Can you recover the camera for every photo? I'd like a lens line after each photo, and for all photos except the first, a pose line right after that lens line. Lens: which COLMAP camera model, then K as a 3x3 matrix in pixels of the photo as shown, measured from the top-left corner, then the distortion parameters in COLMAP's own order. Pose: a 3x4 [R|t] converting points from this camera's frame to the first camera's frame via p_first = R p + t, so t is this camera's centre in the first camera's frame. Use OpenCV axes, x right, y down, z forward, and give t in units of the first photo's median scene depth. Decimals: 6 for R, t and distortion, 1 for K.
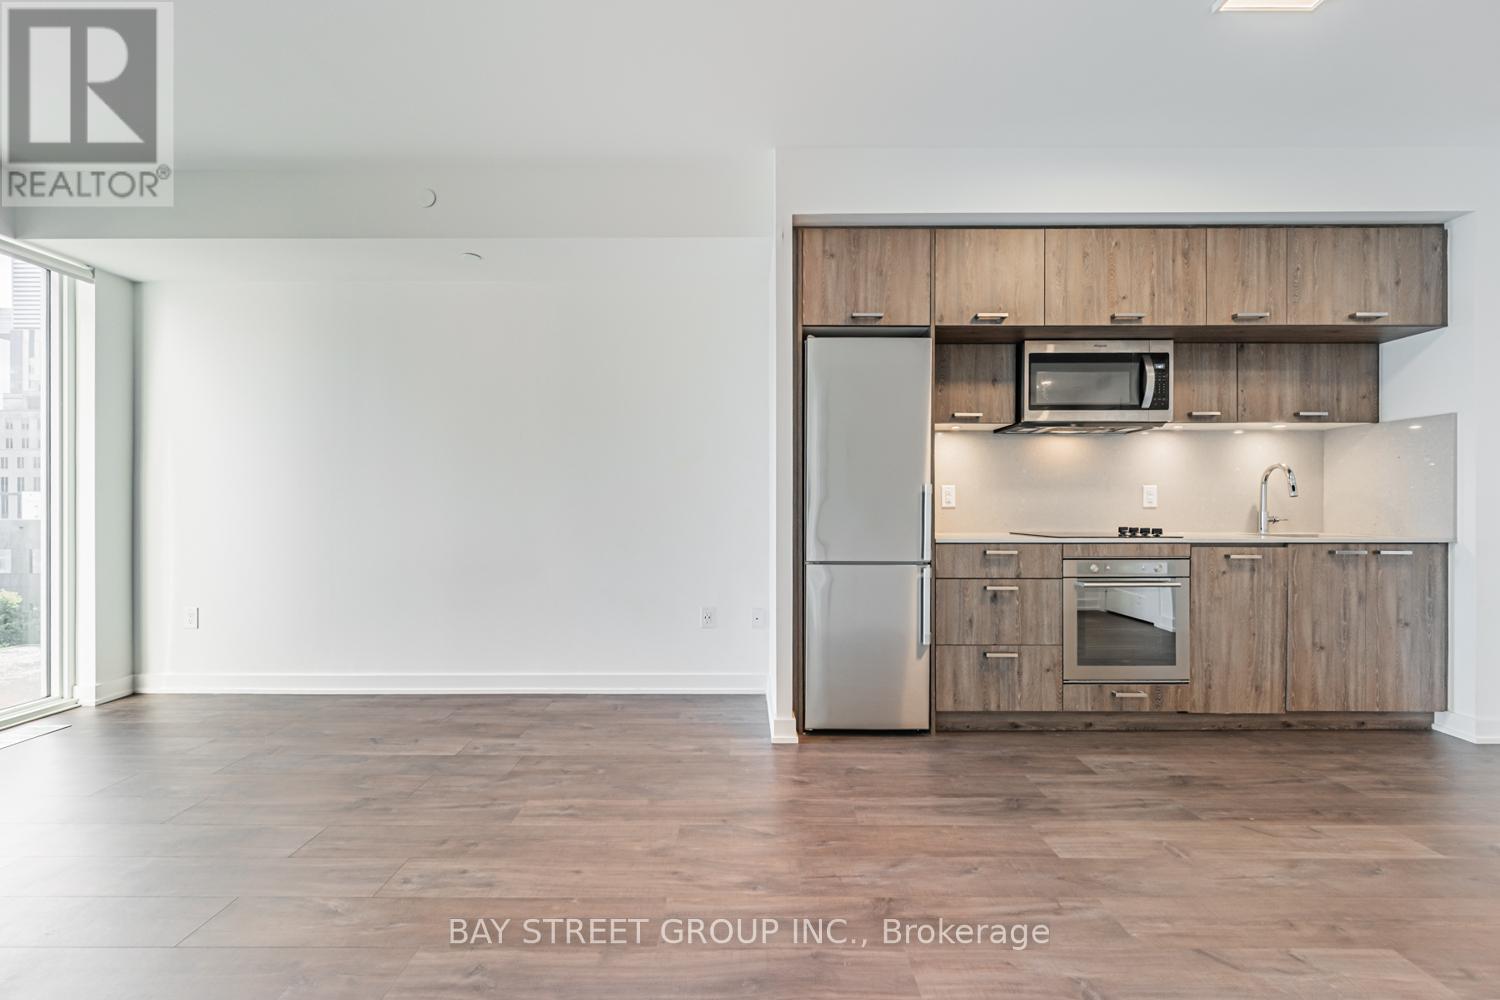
lens RADIAL K [[632.3, 0, 733.8], [0, 632.3, 505.2], [0, 0, 1]] dist [-0.002254, 0.001294]
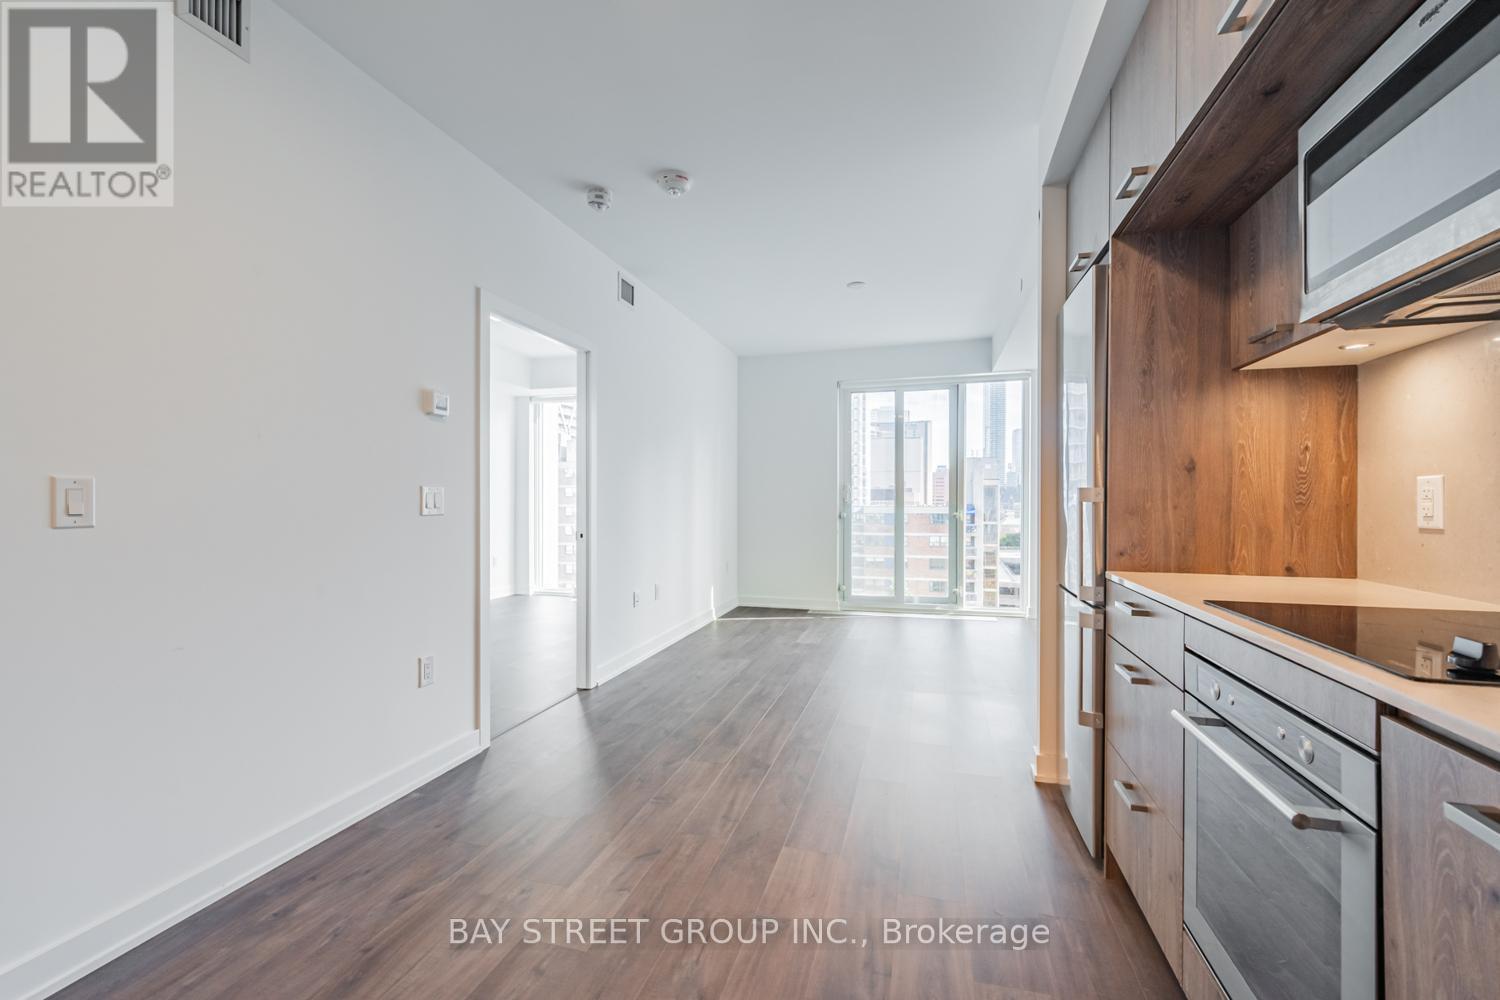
lens RADIAL K [[632.3, 0, 742.9], [0, 632.3, 502.6], [0, 0, 1]] dist [-0.002254, 0.001294]
pose [[-0.274938, 0.006115, -0.961442, 1.034346], [-0.002268, 0.999973, 0.007008, -0.020288], [0.961459, 0.004108, -0.274917, 0.822580]]
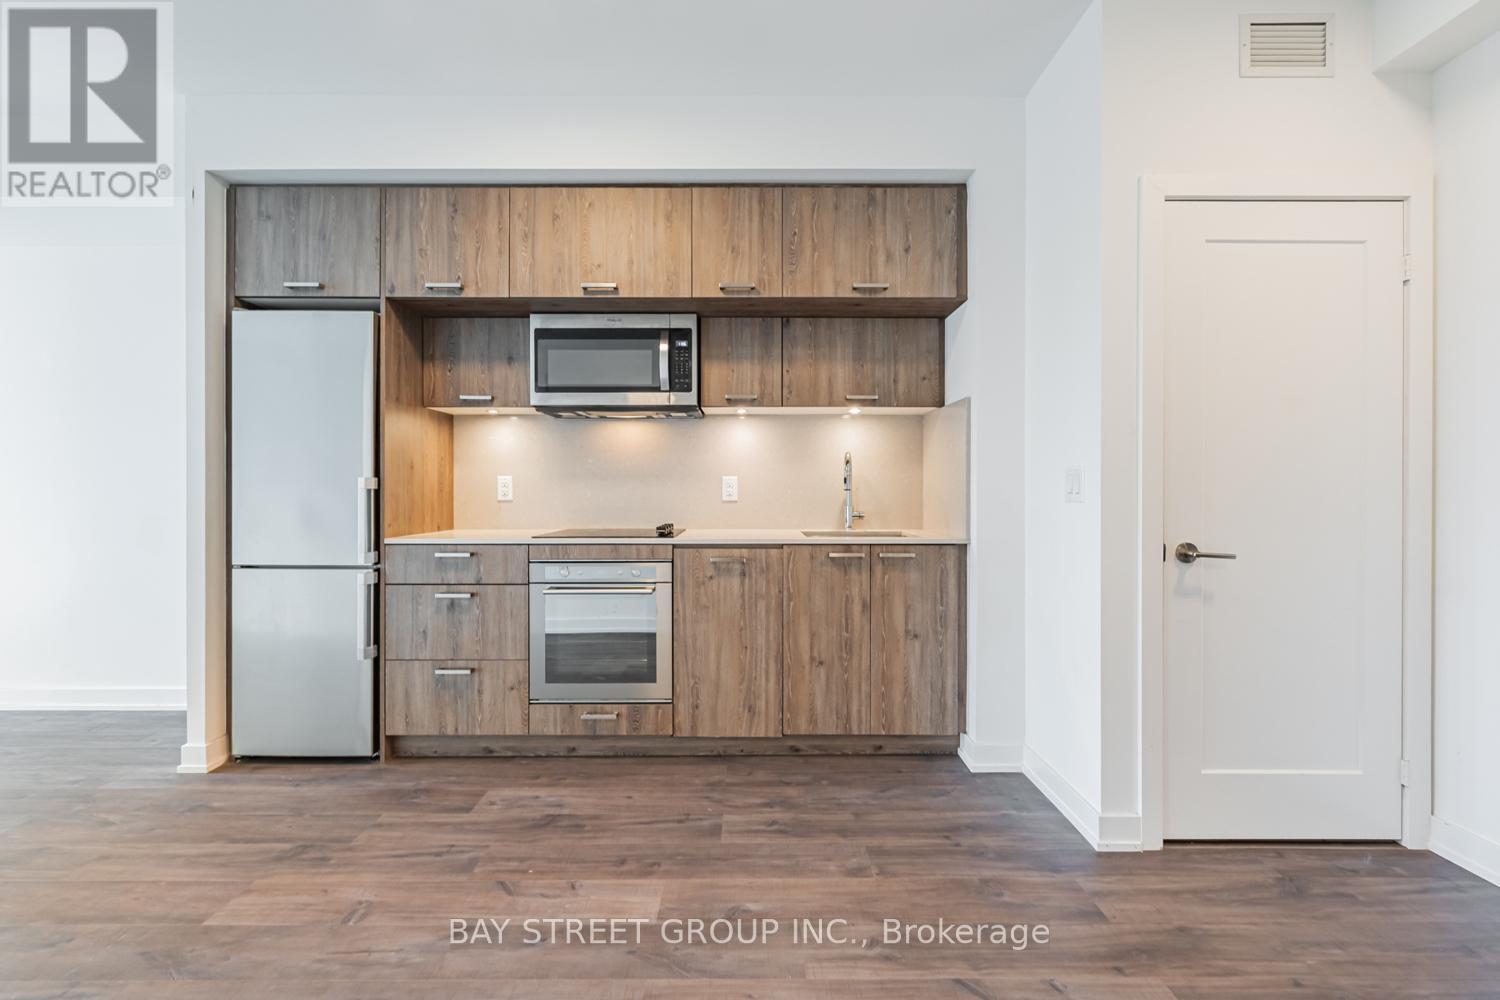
lens RADIAL K [[632.3, 0, 751.4], [0, 632.3, 494.3], [0, 0, 1]] dist [-0.002254, 0.001294]
pose [[0.999977, 0.000779, 0.006785, 0.825279], [-0.000794, 0.999997, 0.002126, -0.011549], [-0.006783, -0.002131, 0.999975, 0.116038]]
